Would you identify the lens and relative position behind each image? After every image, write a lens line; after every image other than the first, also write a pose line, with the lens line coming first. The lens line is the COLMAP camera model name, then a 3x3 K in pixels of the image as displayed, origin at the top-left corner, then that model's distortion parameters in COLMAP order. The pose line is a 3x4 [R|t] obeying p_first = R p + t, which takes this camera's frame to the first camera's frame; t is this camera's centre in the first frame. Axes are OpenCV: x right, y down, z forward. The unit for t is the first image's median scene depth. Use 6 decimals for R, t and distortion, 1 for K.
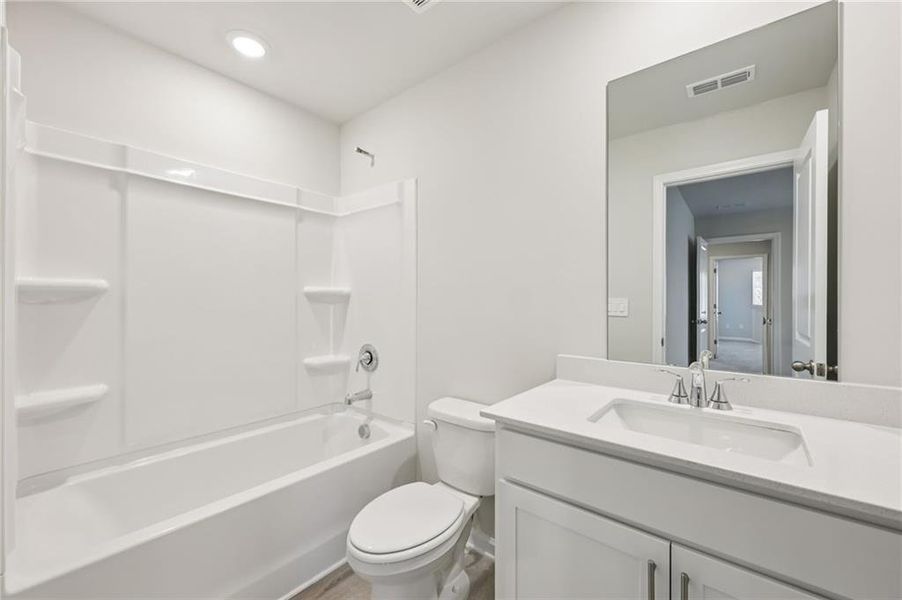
lens RADIAL K [[358.5, 0, 451.0], [0, 358.5, 300.0], [0, 0, 1]] dist [0.000984, 0.000061]
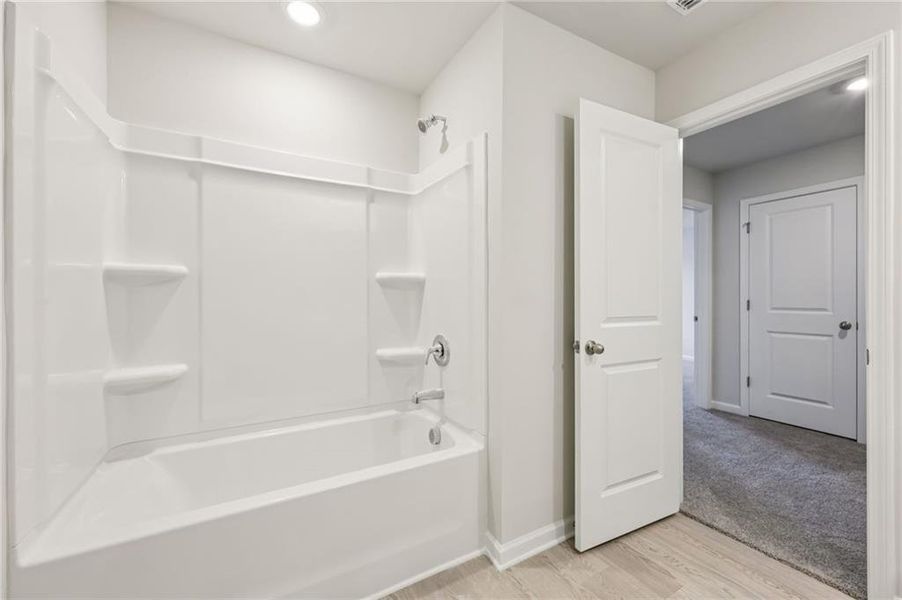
lens RADIAL K [[357.7, 0, 453.7], [0, 357.7, 296.5], [0, 0, 1]] dist [-0.000023, -0.000012]
pose [[0.939073, -0.003203, -0.343703, 0.104249], [0.004009, 0.999991, 0.001637, 0.026665], [0.343695, -0.002915, 0.939077, 0.201729]]
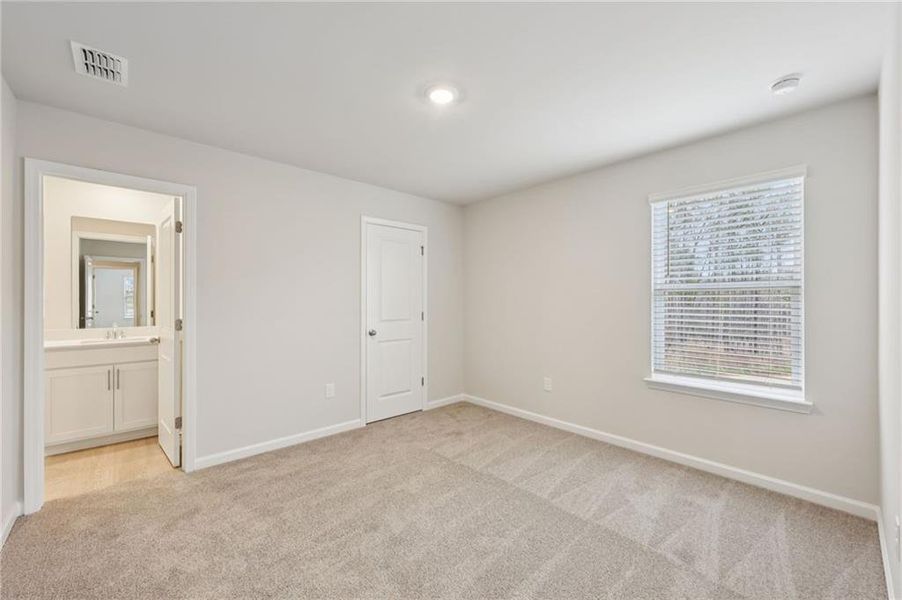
lens RADIAL K [[363.4, 0, 448.4], [0, 363.4, 301.4], [0, 0, 1]] dist [0.000224, 0.000003]
pose [[0.139784, -0.007247, 0.990155, -1.070394], [0.001034, 0.999974, 0.007173, -0.025389], [-0.990181, 0.000021, 0.139788, -1.217474]]
